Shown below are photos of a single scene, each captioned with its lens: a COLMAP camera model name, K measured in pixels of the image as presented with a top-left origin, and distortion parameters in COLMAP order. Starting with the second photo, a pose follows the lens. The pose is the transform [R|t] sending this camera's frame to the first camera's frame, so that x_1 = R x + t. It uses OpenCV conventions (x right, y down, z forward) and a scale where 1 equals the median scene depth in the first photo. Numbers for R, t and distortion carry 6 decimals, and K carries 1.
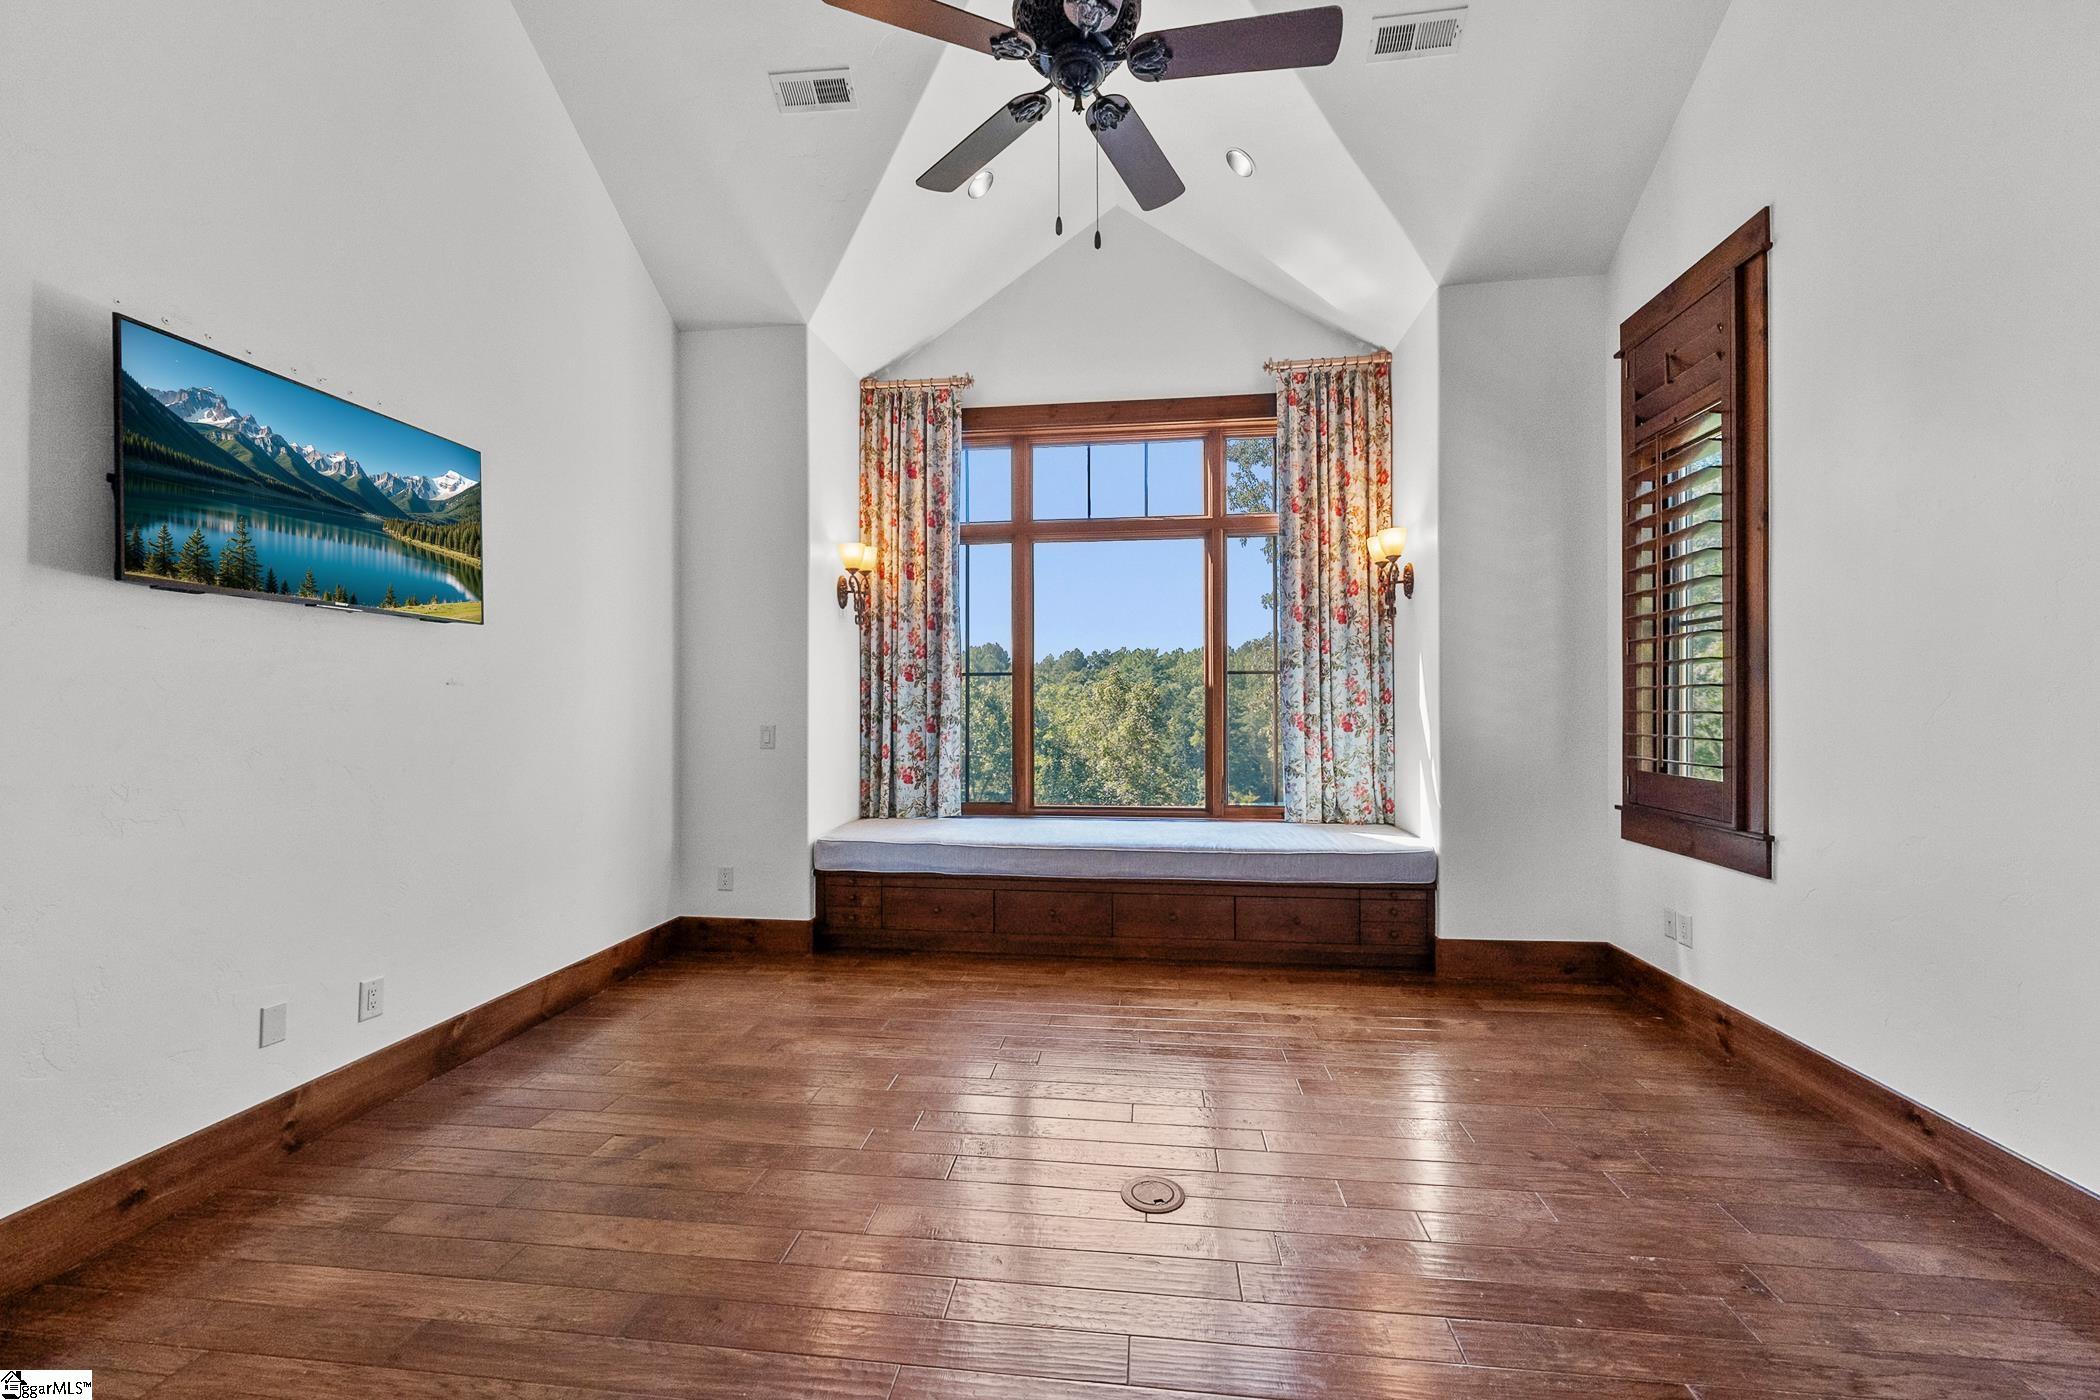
lens RADIAL K [[847.2, 0, 1058.8], [0, 847.2, 696.1], [0, 0, 1]] dist [-0.001942, -0.000137]
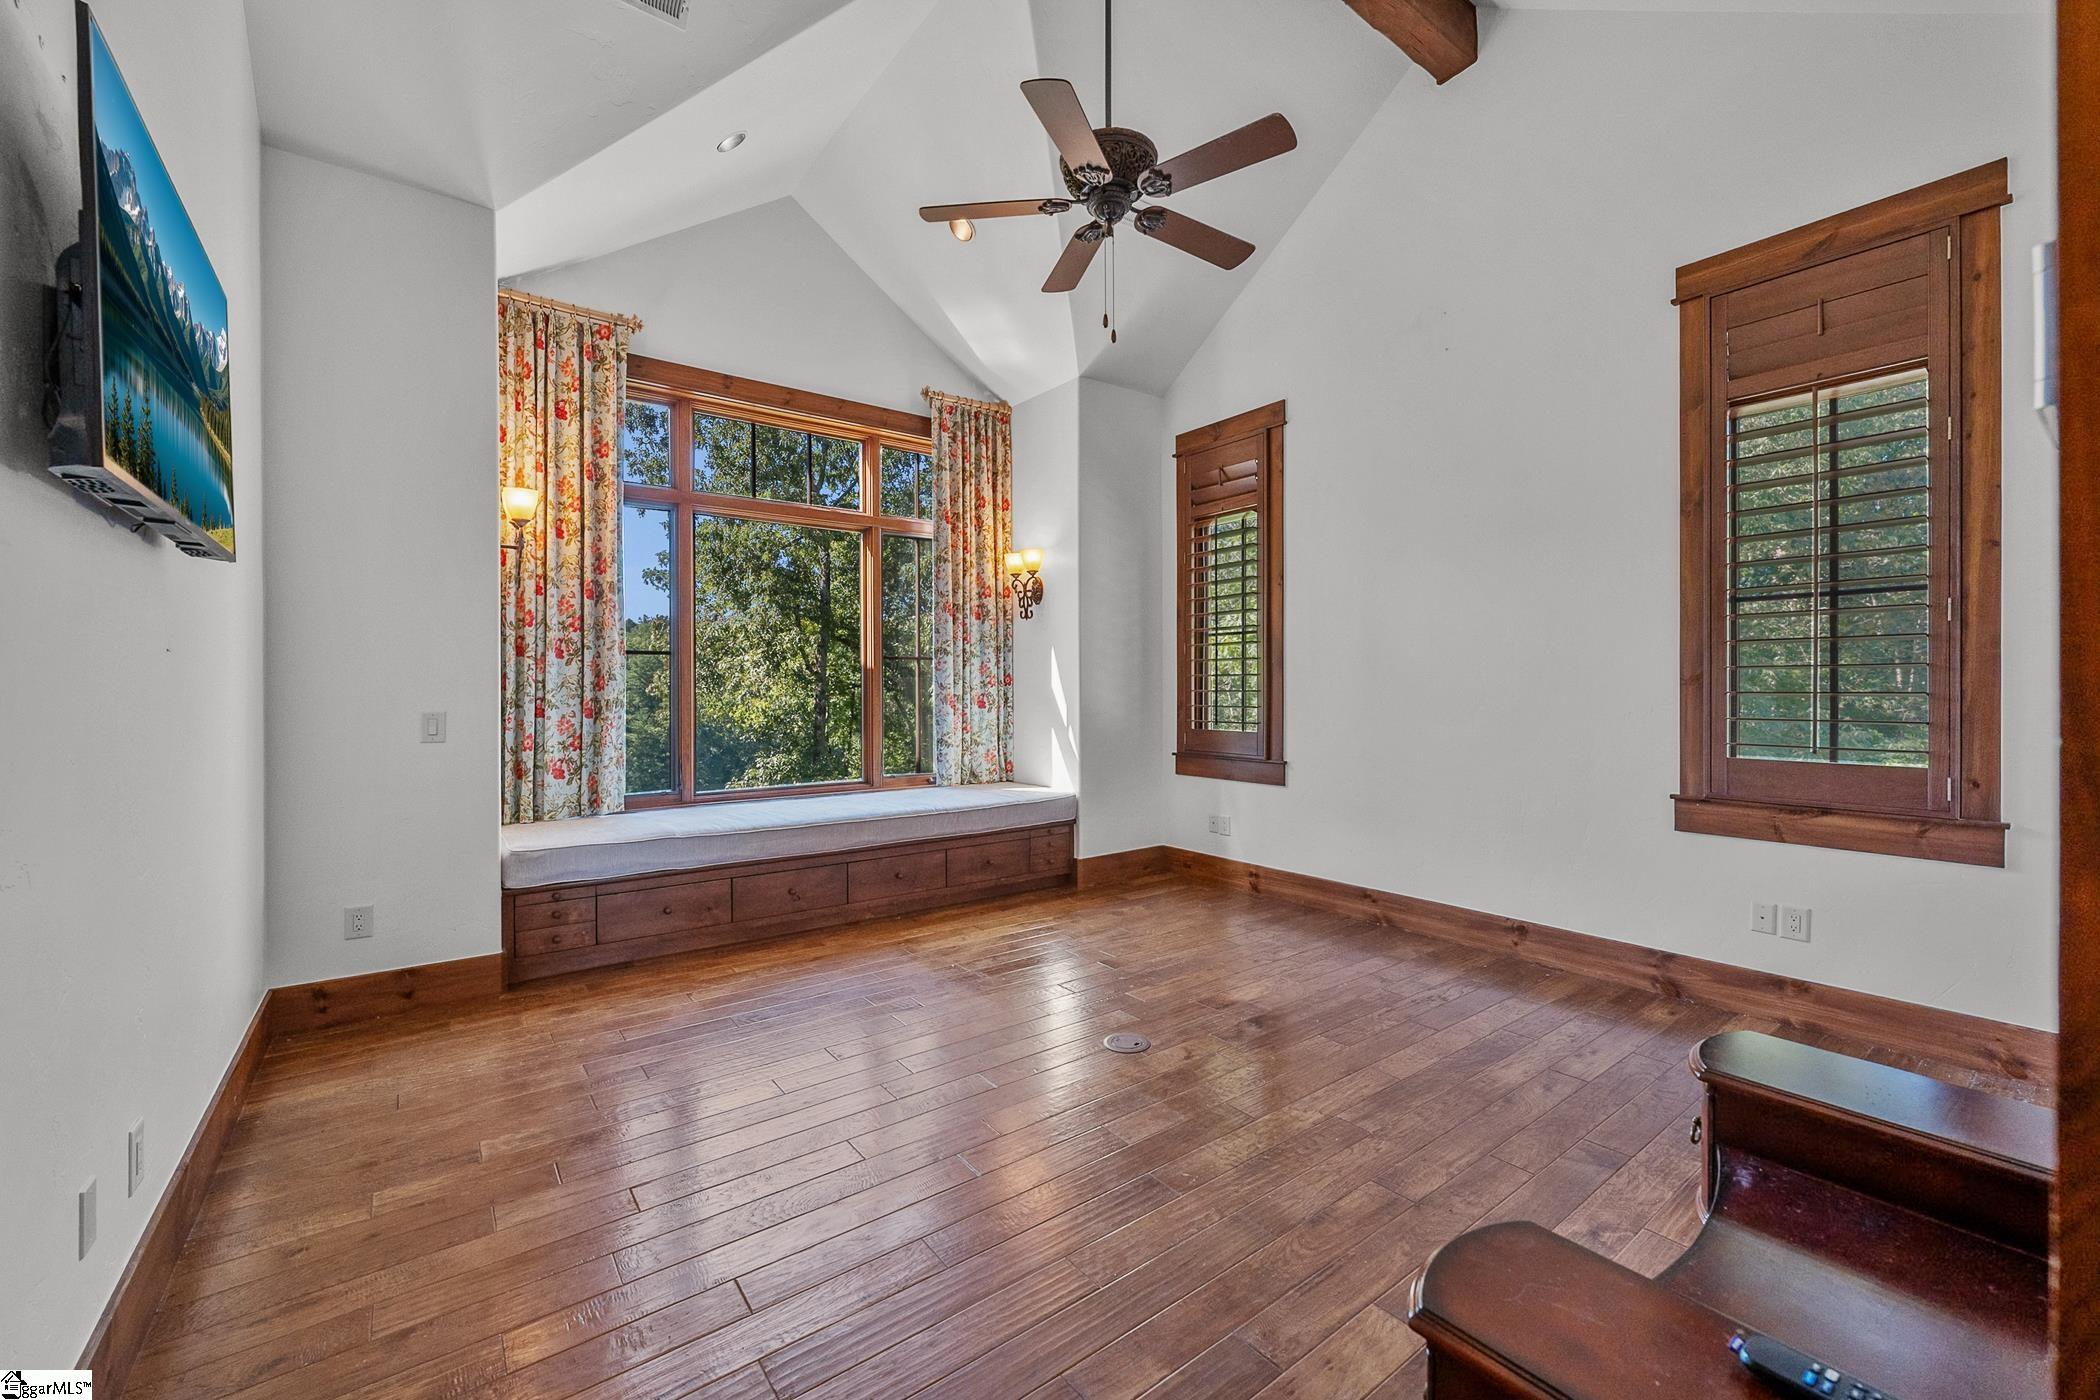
lens RADIAL K [[847.2, 0, 1057.0], [0, 847.2, 683.3], [0, 0, 1]] dist [-0.001942, -0.000137]
pose [[0.714280, 0.003606, 0.699851, -0.473797], [-0.006566, 0.999977, 0.001550, 0.003226], [-0.699829, -0.005702, 0.714287, 0.053914]]
